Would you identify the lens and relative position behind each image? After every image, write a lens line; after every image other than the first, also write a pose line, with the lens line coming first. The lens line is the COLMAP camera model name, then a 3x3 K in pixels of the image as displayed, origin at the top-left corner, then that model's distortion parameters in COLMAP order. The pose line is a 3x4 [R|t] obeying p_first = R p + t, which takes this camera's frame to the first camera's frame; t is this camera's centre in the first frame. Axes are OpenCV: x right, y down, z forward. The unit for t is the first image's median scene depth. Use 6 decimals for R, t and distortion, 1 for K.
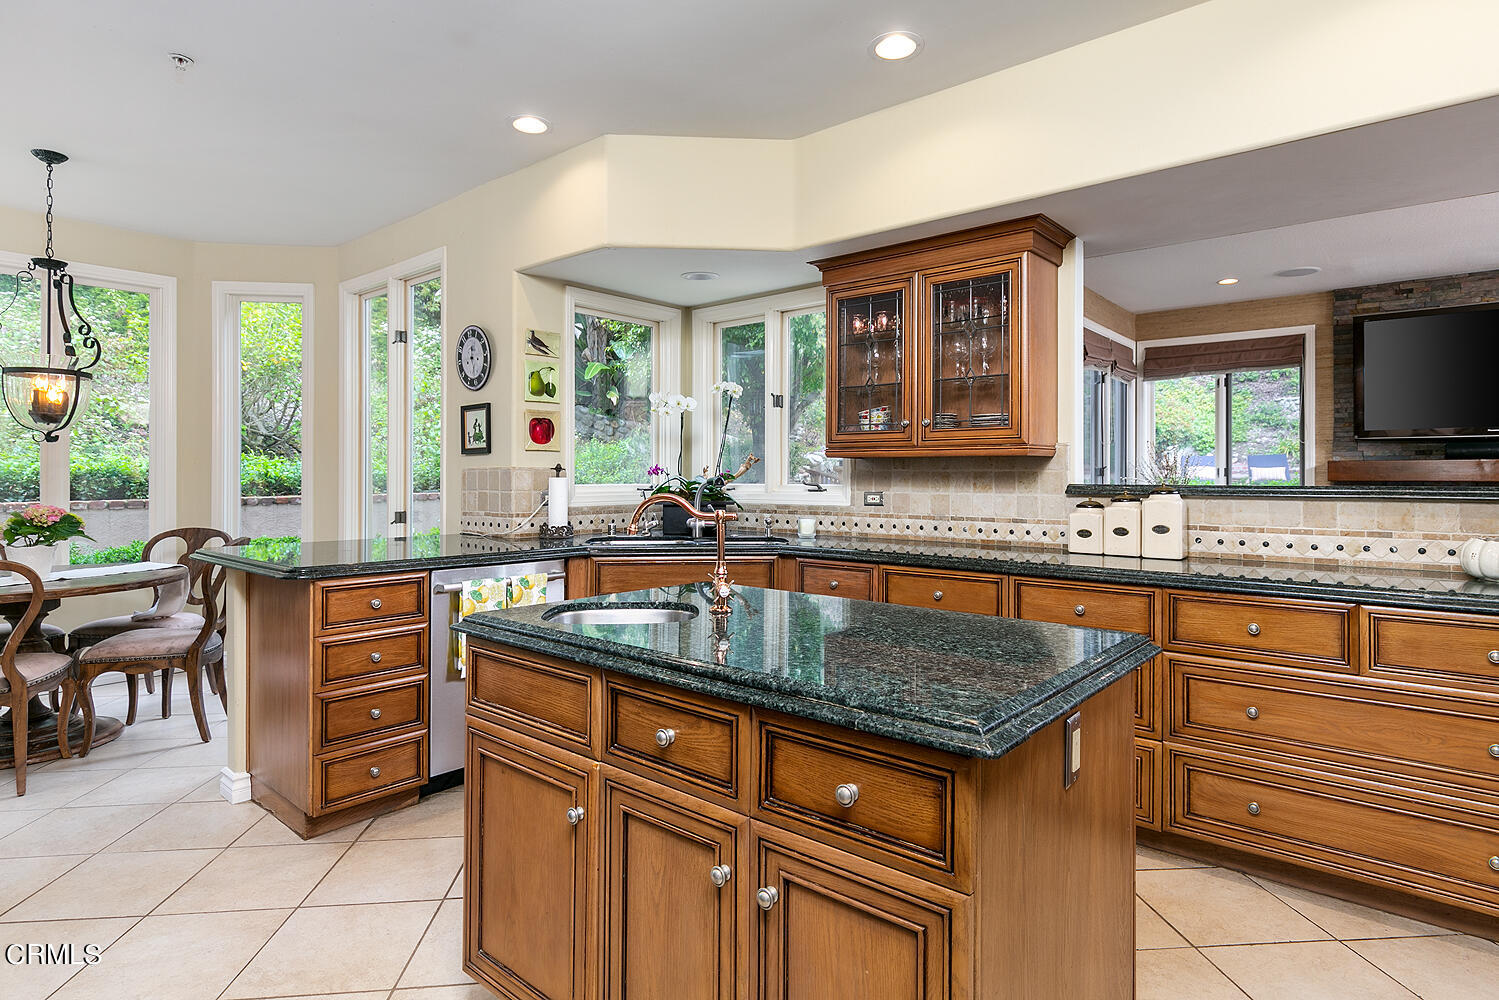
lens RADIAL K [[801.3, 0, 767.0], [0, 801.3, 473.2], [0, 0, 1]] dist [-0.004564, -0.000909]
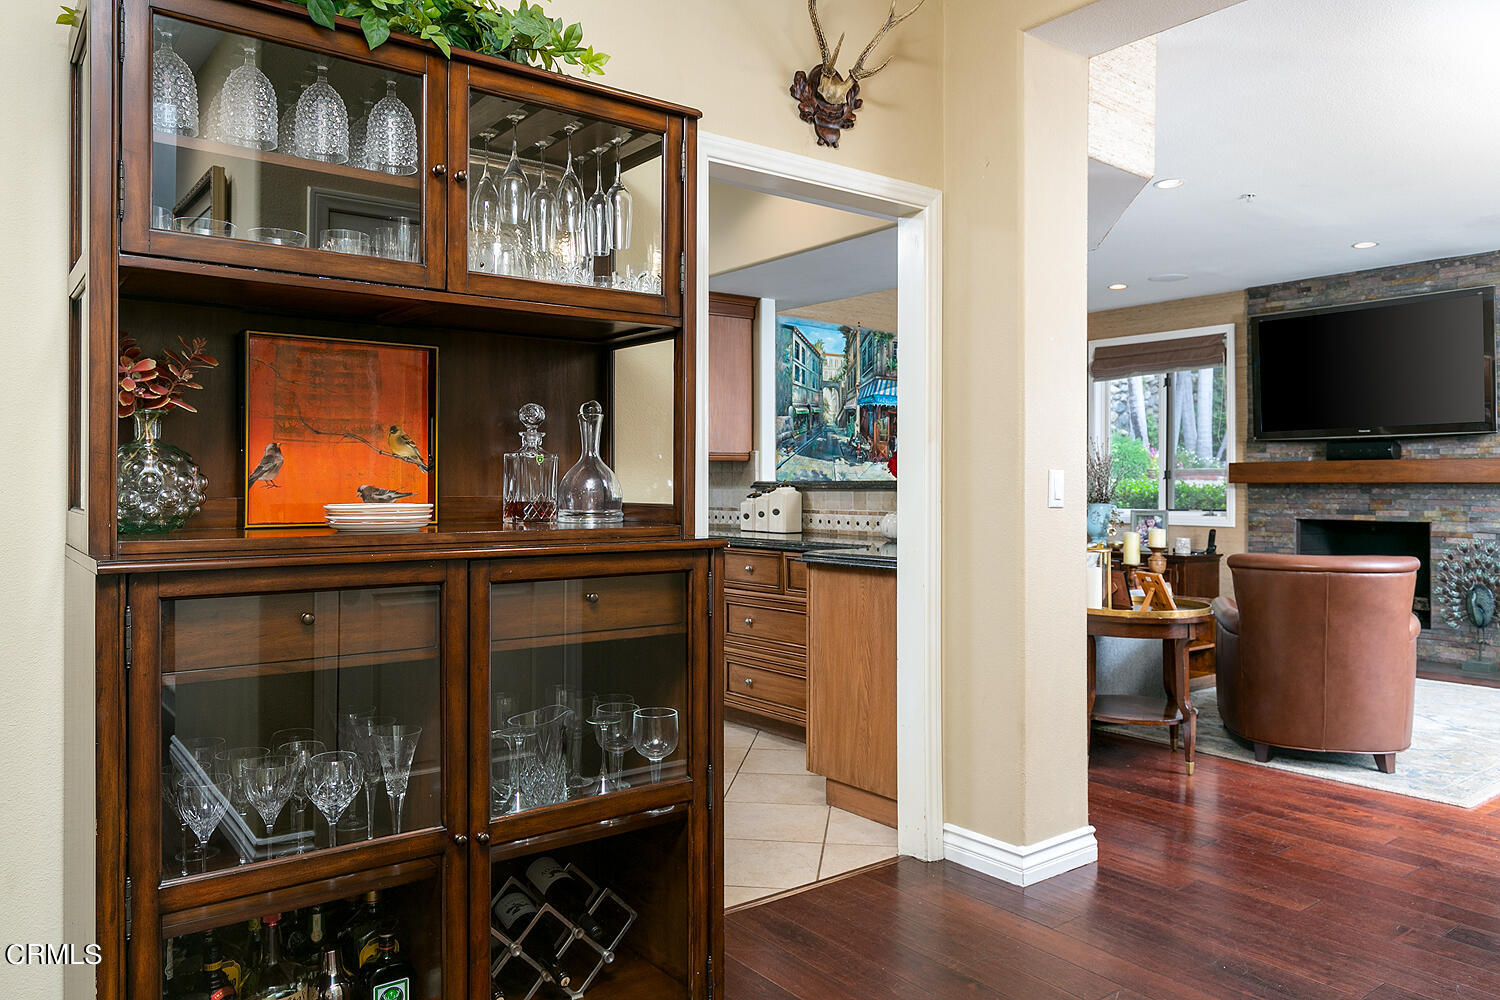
lens RADIAL K [[1045.9, 0, 761.1], [0, 1045.9, 478.6], [0, 0, 1]] dist [-0.010702, 0.001350]
pose [[0.975821, -0.001491, -0.218568, 0.423353], [0.001120, 0.999998, -0.001822, 0.006859], [0.218570, 0.001533, 0.975820, -0.400130]]
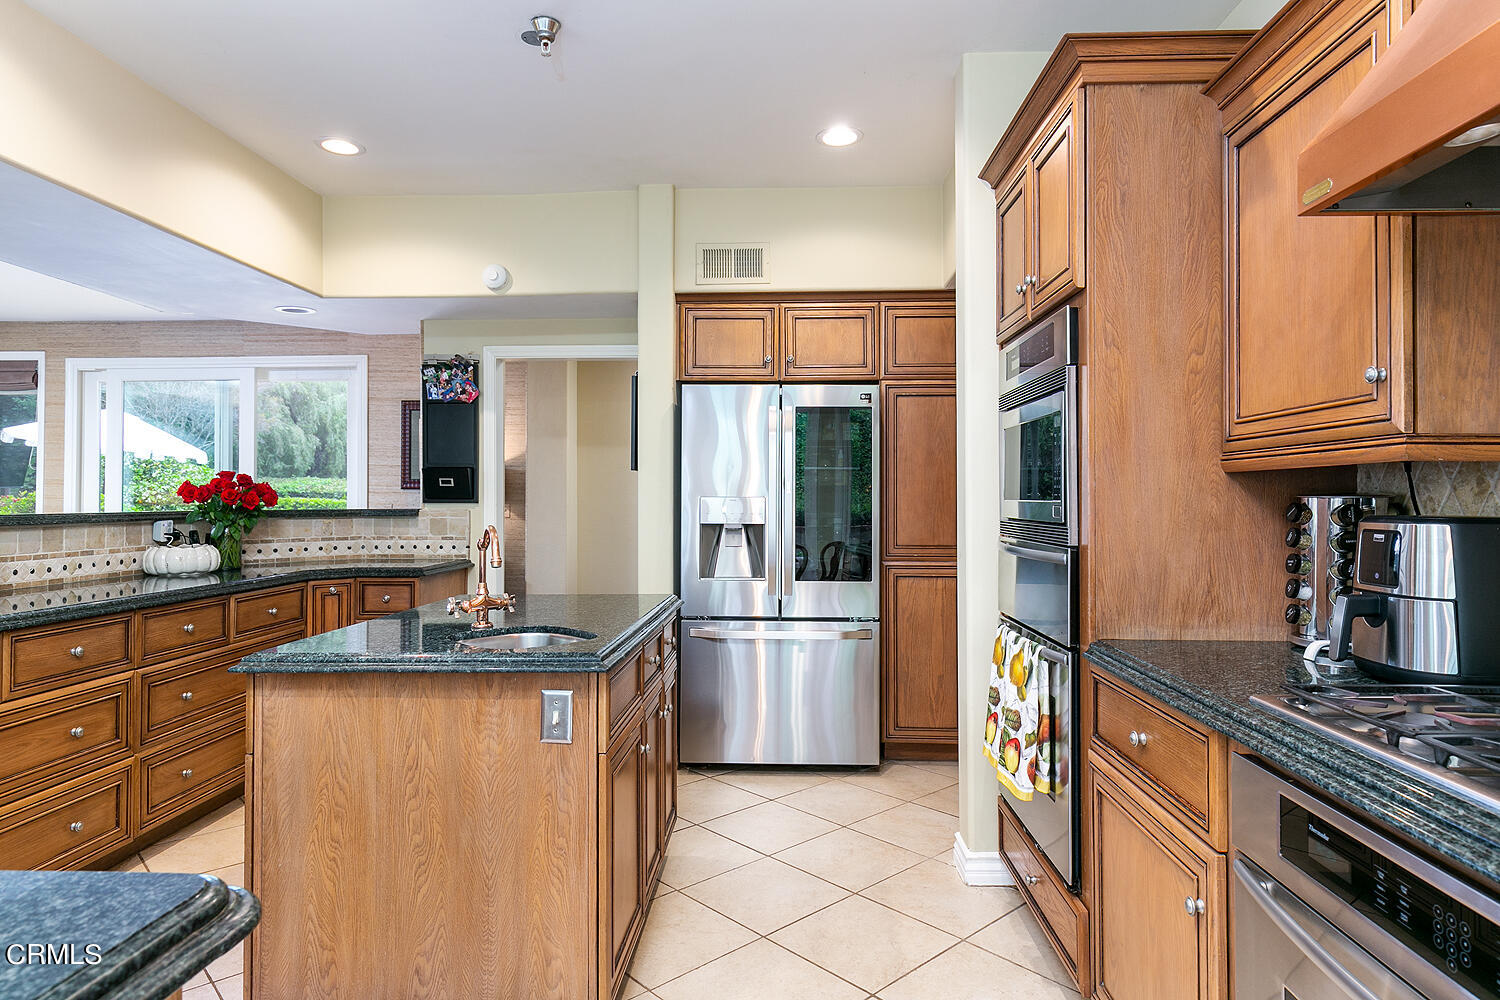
lens RADIAL K [[889.5, 0, 752.5], [0, 889.5, 500.8], [0, 0, 1]] dist [0.003113, 0.000059]
pose [[-0.610000, 0.012943, 0.792296, -0.394977], [0.006325, 0.999914, -0.011465, 0.008507], [-0.792376, -0.001983, -0.610030, 0.448372]]
